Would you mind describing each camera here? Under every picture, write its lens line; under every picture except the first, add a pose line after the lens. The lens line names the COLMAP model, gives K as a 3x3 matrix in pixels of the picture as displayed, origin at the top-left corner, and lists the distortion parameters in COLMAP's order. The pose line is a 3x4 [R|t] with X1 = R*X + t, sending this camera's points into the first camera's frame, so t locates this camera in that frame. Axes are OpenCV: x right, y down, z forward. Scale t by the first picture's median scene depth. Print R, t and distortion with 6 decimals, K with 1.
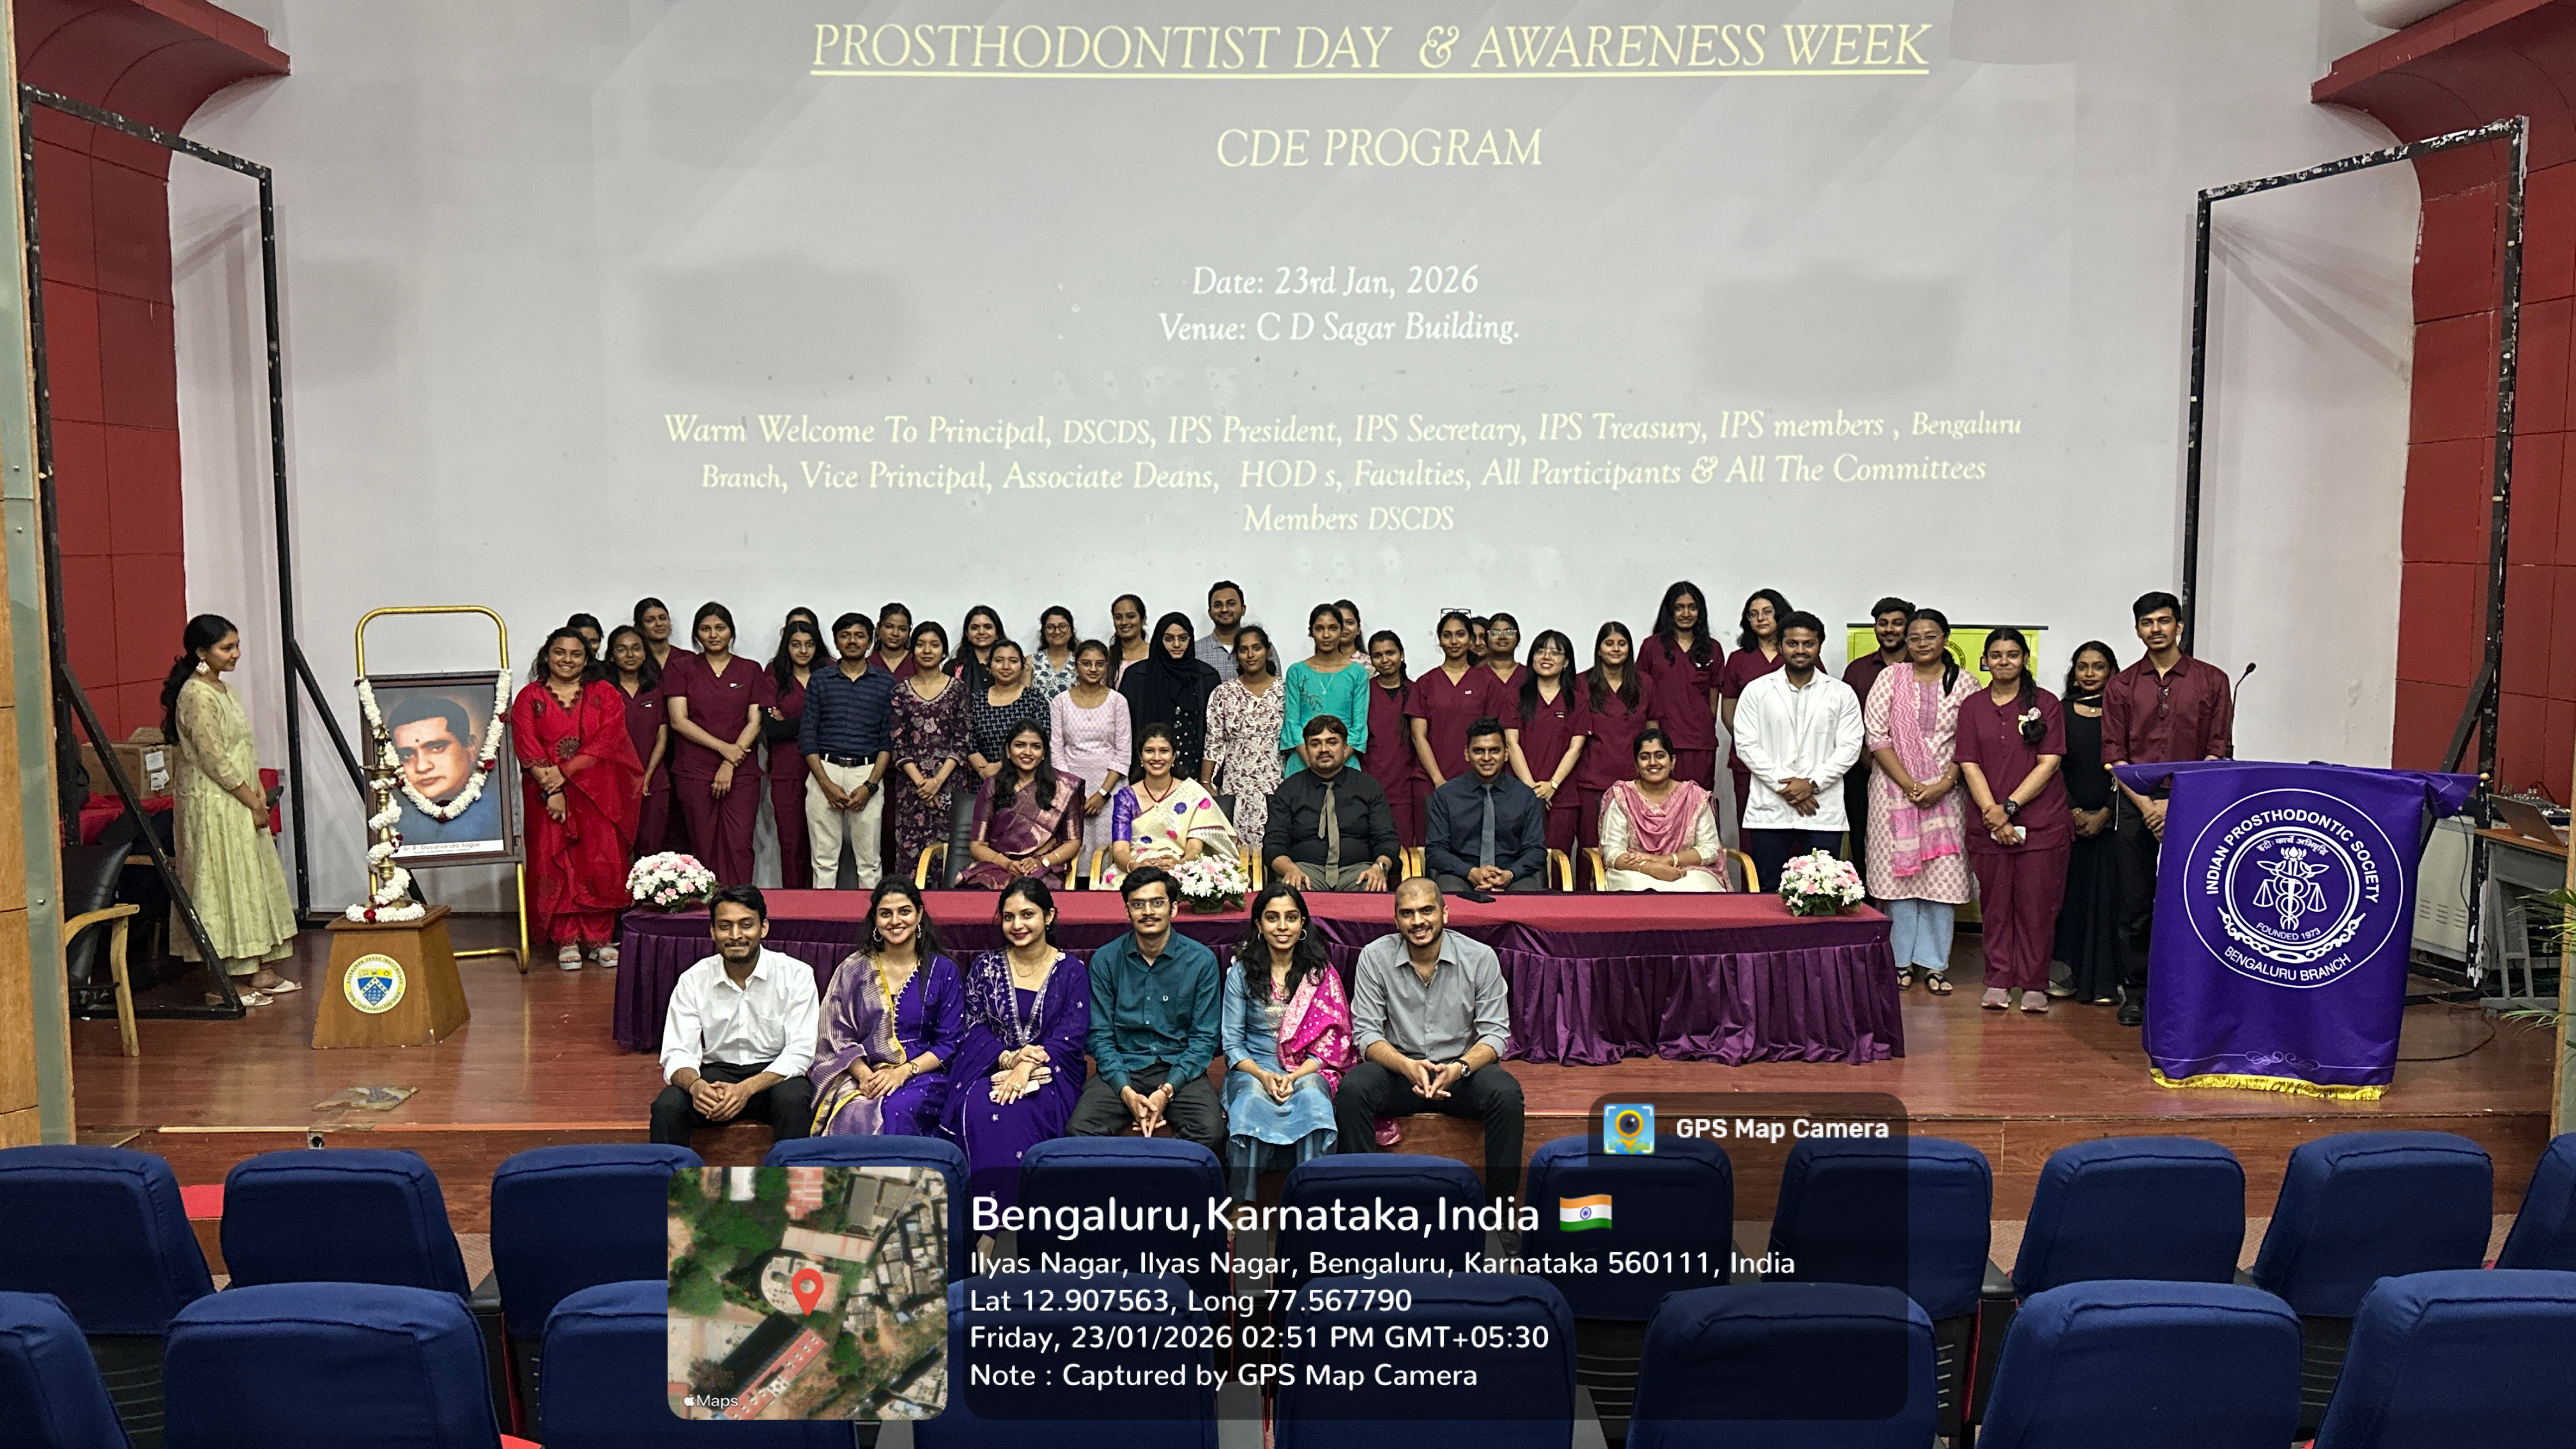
lens RADIAL K [[2048.2, 0, 1288.1], [0, 2048.2, 728.2], [0, 0, 1]] dist [0.081589, -0.066206]
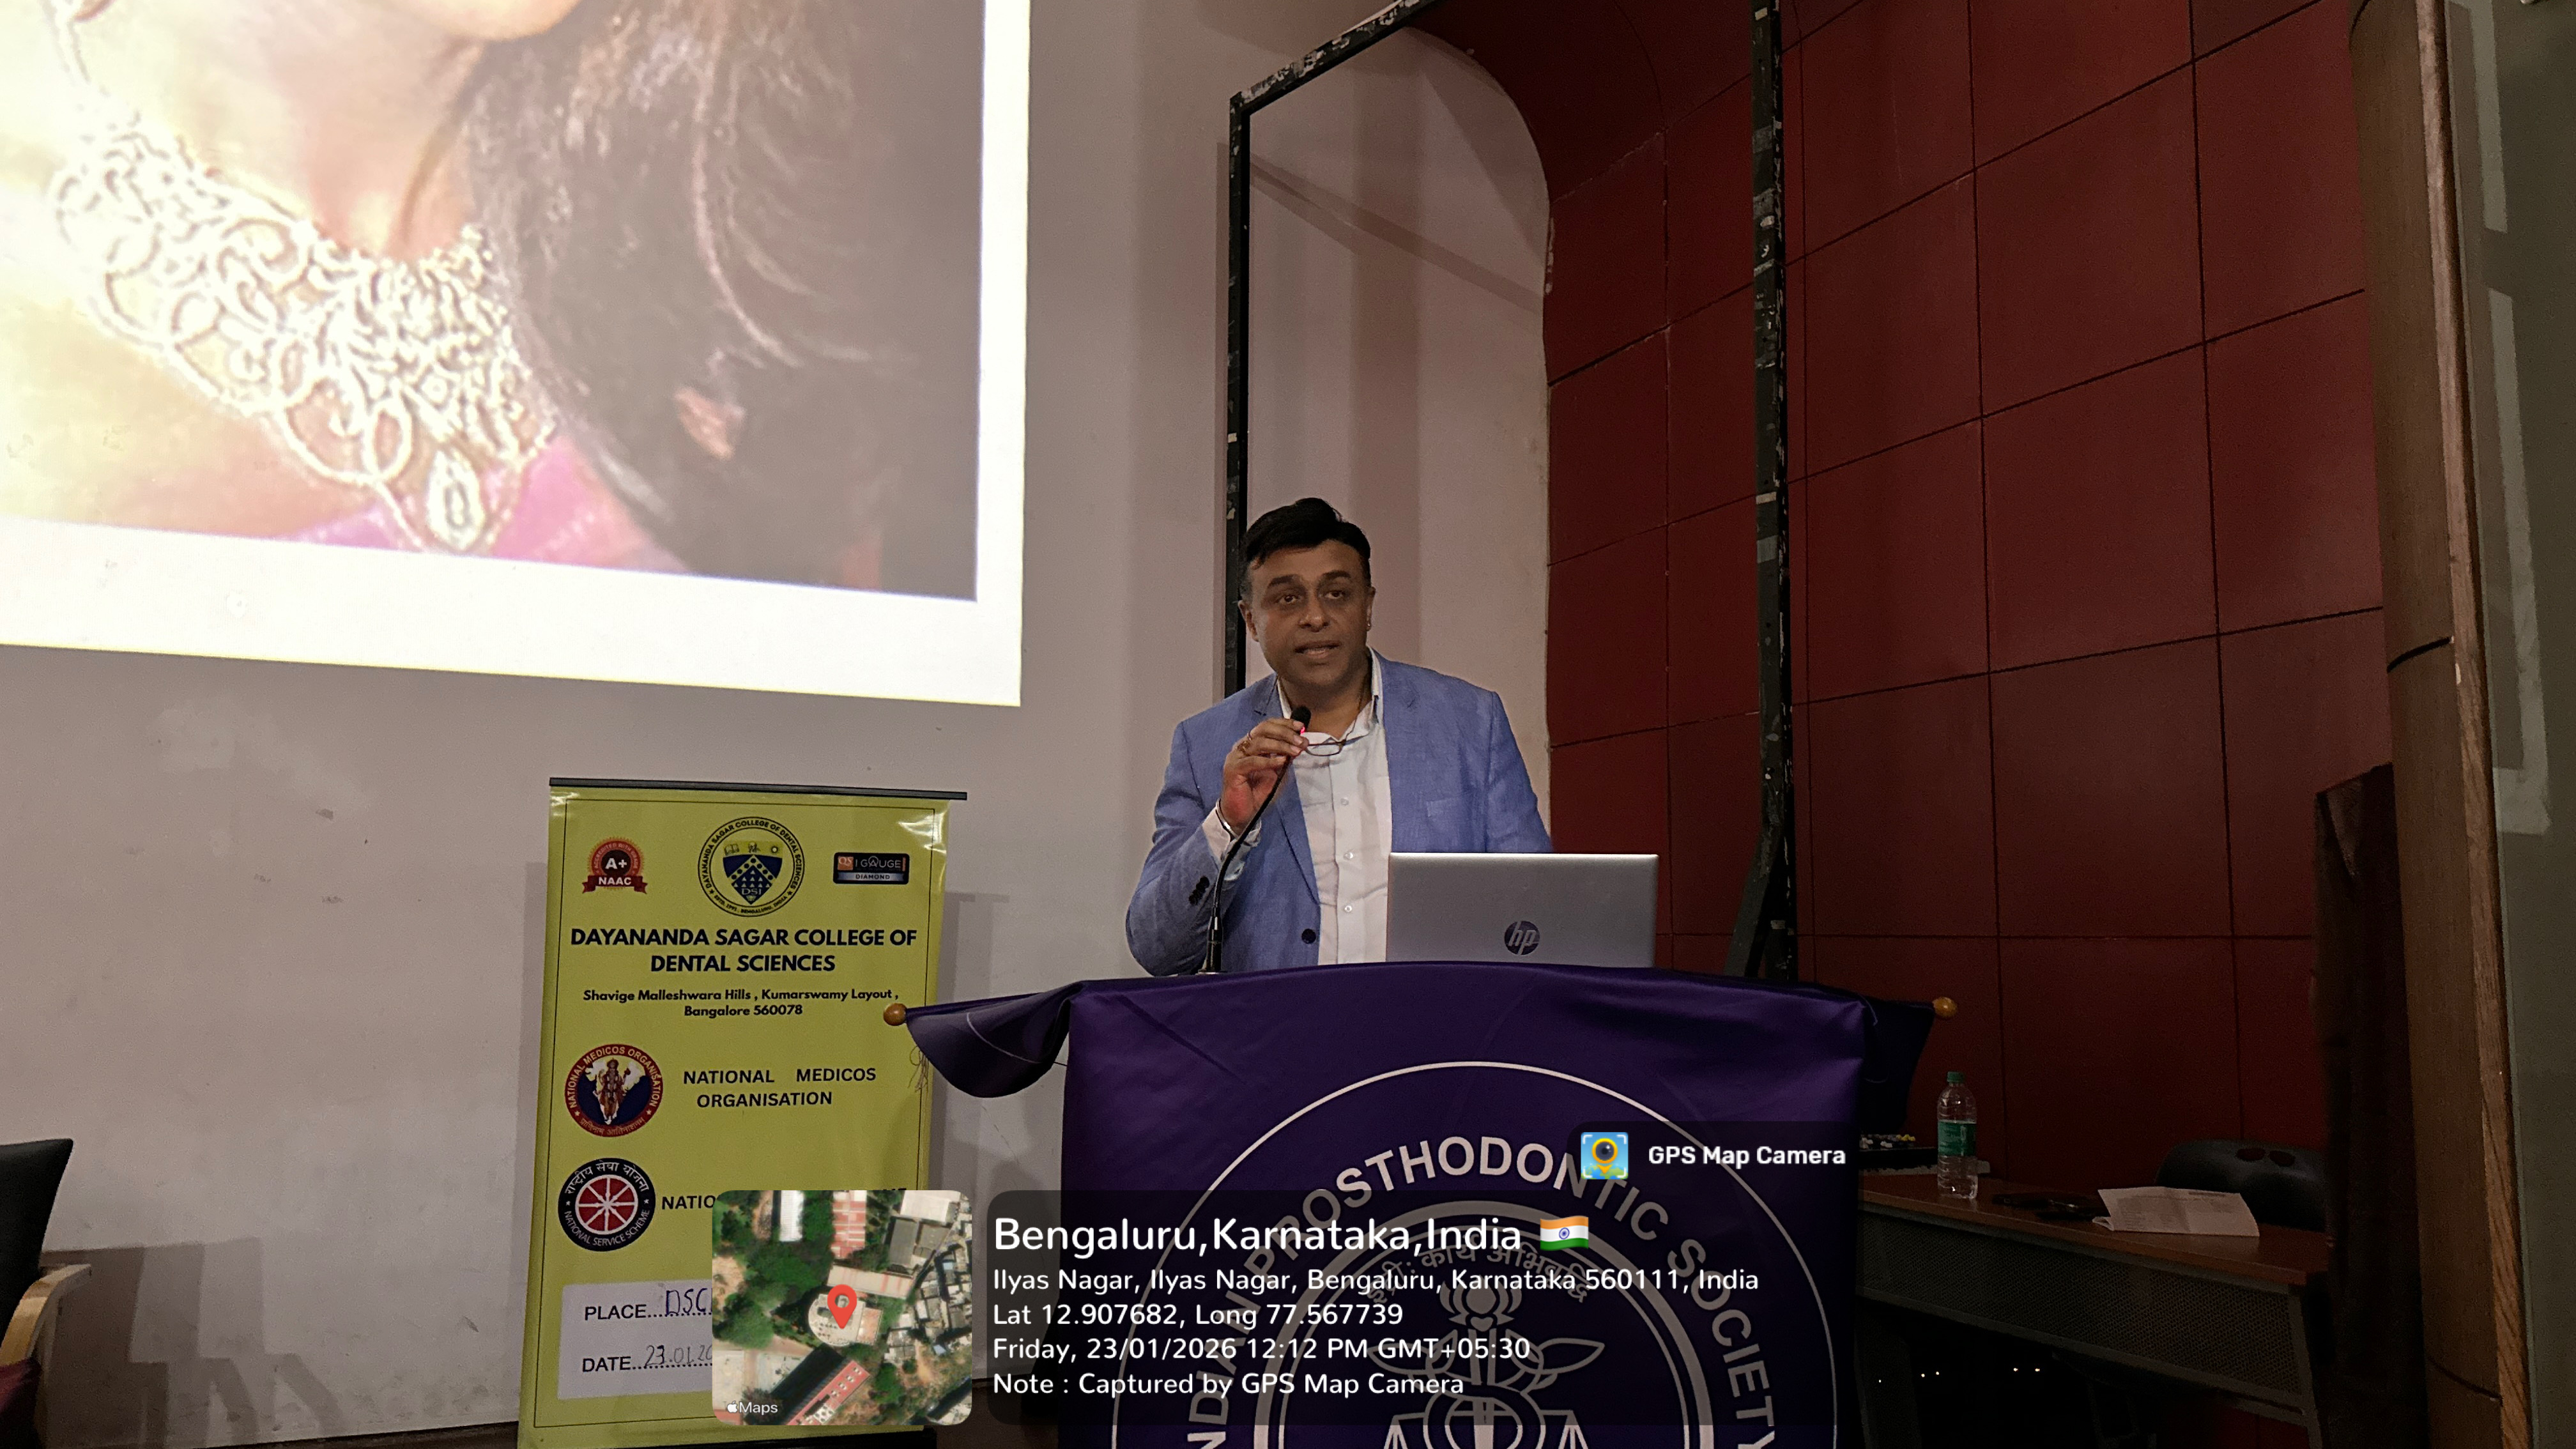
lens RADIAL K [[1769.0, 0, 1309.4], [0, 1769.0, 749.1], [0, 0, 1]] dist [0.048332, -0.076945]
pose [[0.917345, 0.054139, 0.394394, 0.264212], [0.027782, 0.979587, -0.199090, 0.025445], [-0.397122, 0.193591, 0.897116, 0.566245]]
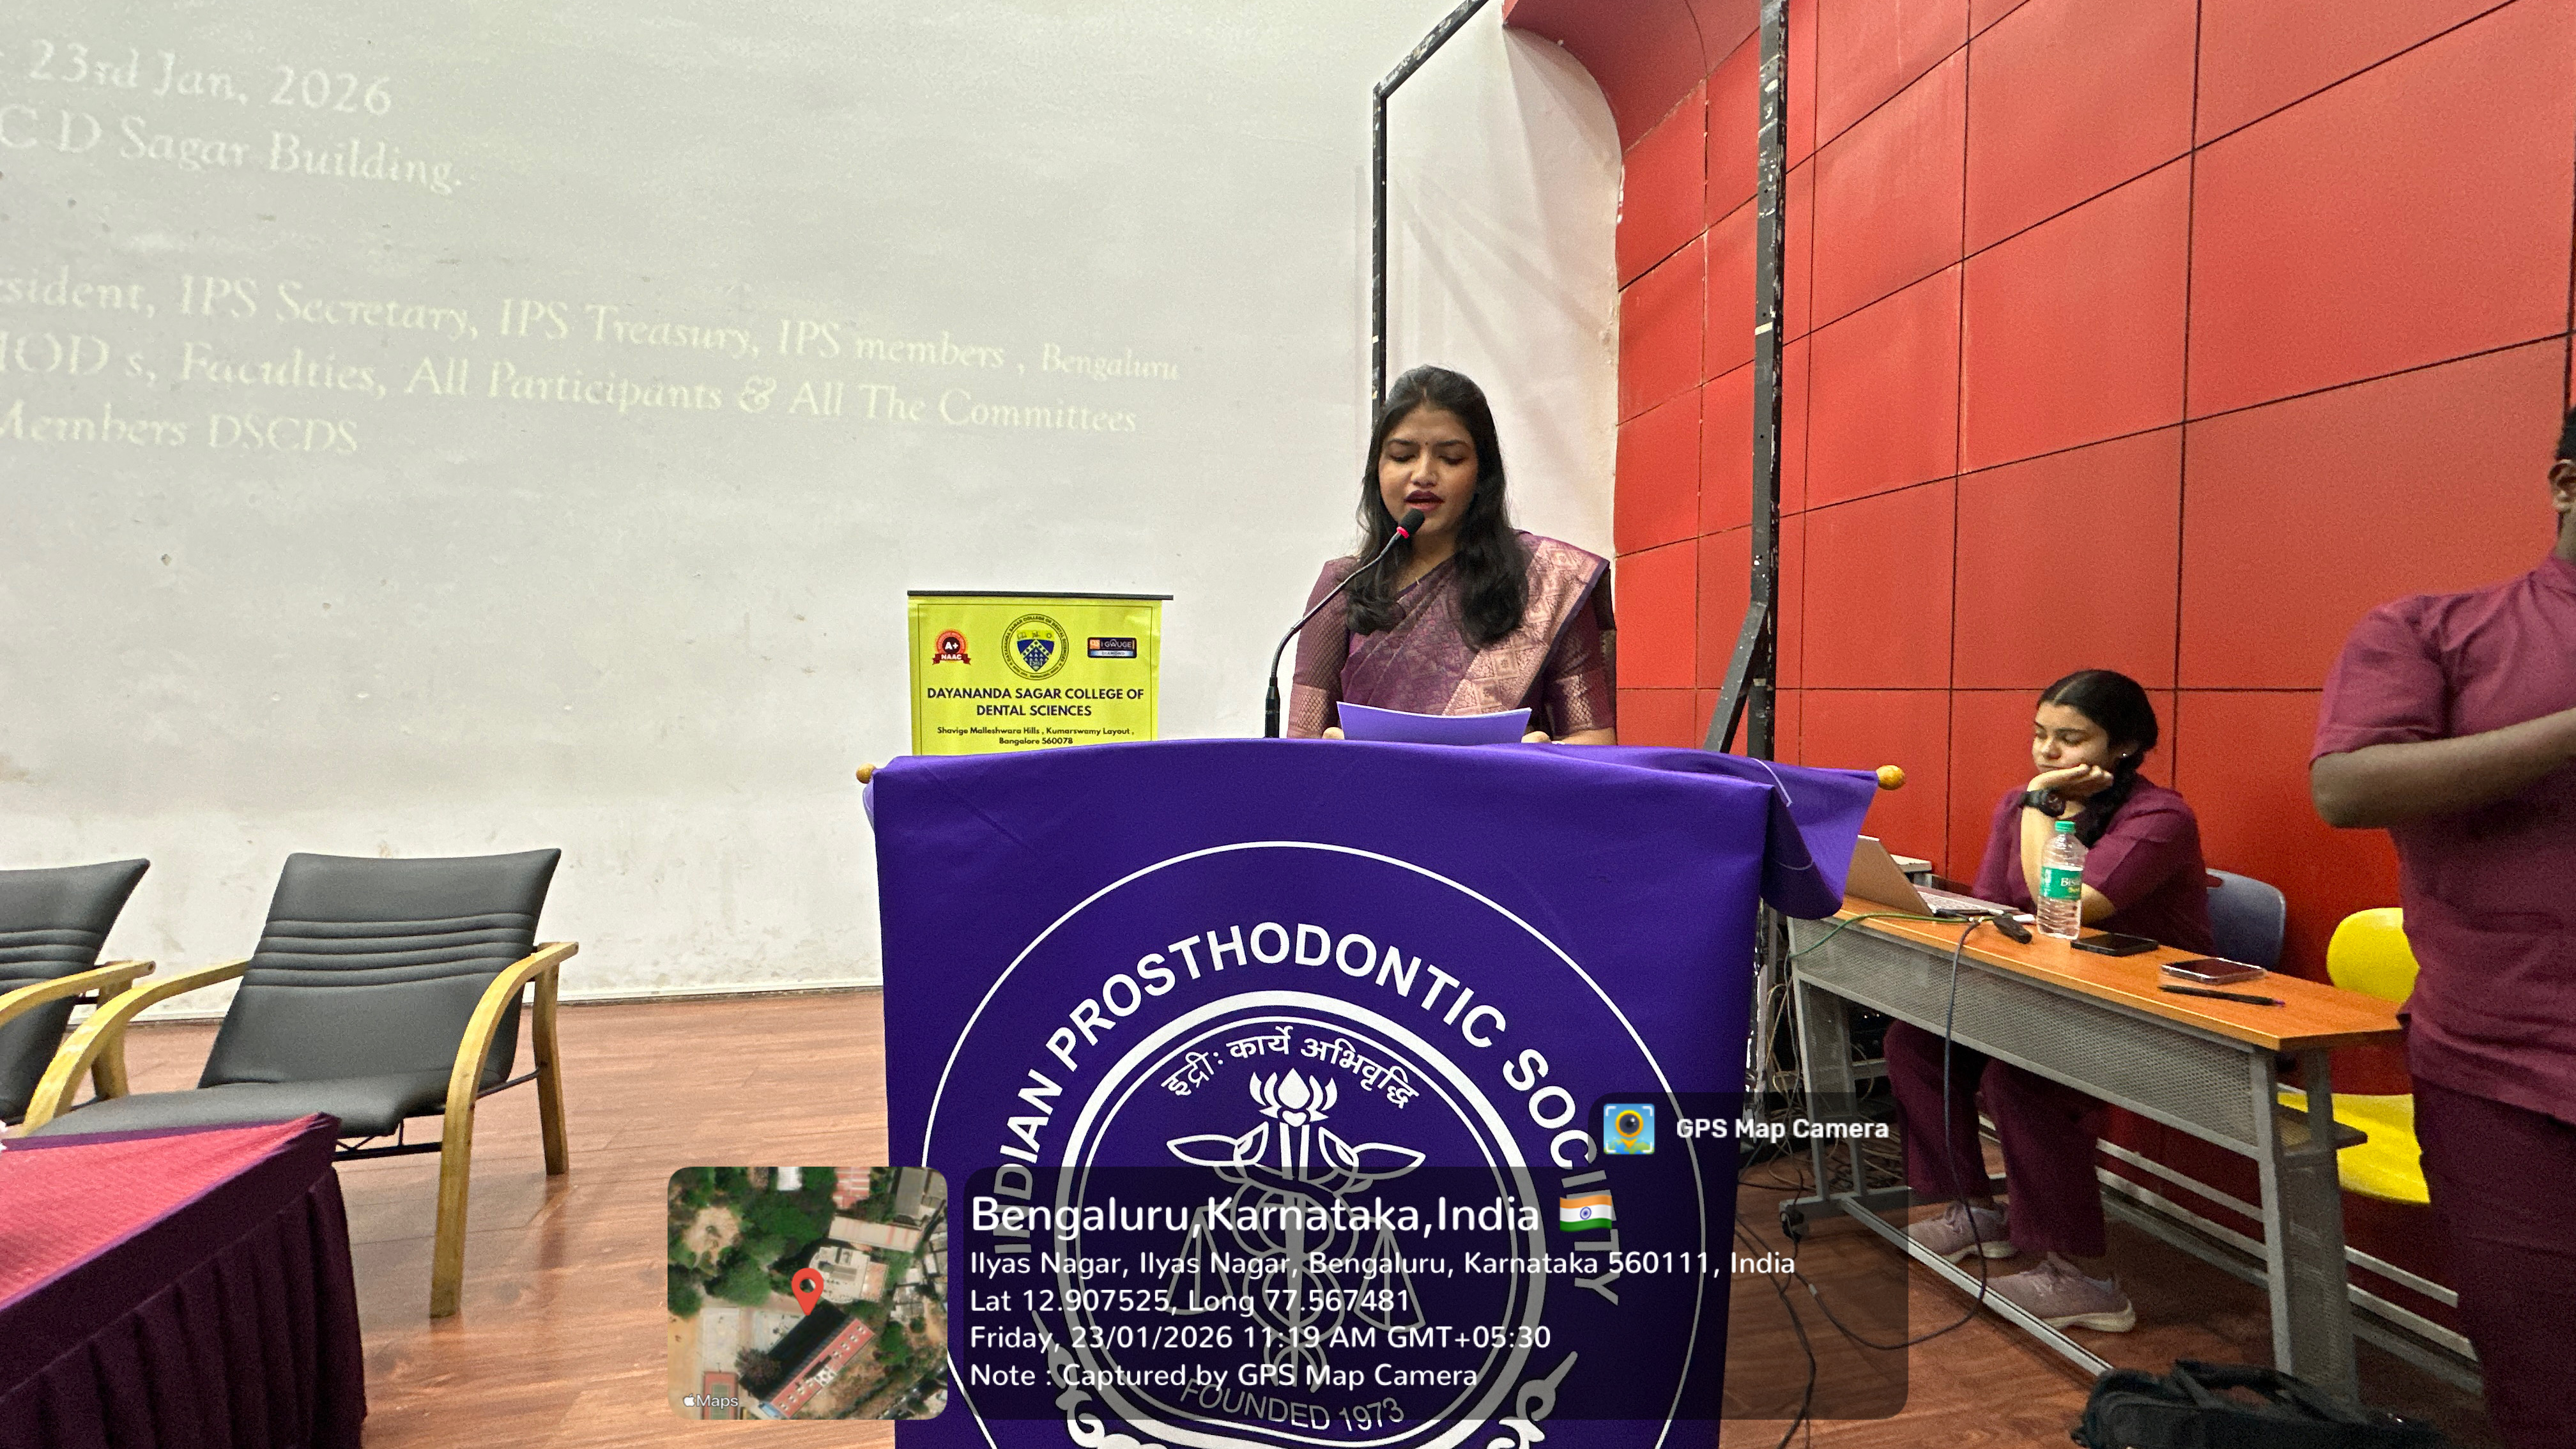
lens RADIAL K [[1001.5, 0, 1289.4], [0, 1001.5, 712.1], [0, 0, 1]] dist [-0.002465, 0.001390]
pose [[0.983644, 0.003677, 0.180086, 0.330578], [0.009723, 0.997250, -0.073467, 0.016413], [-0.179861, 0.074016, 0.980903, 0.630423]]
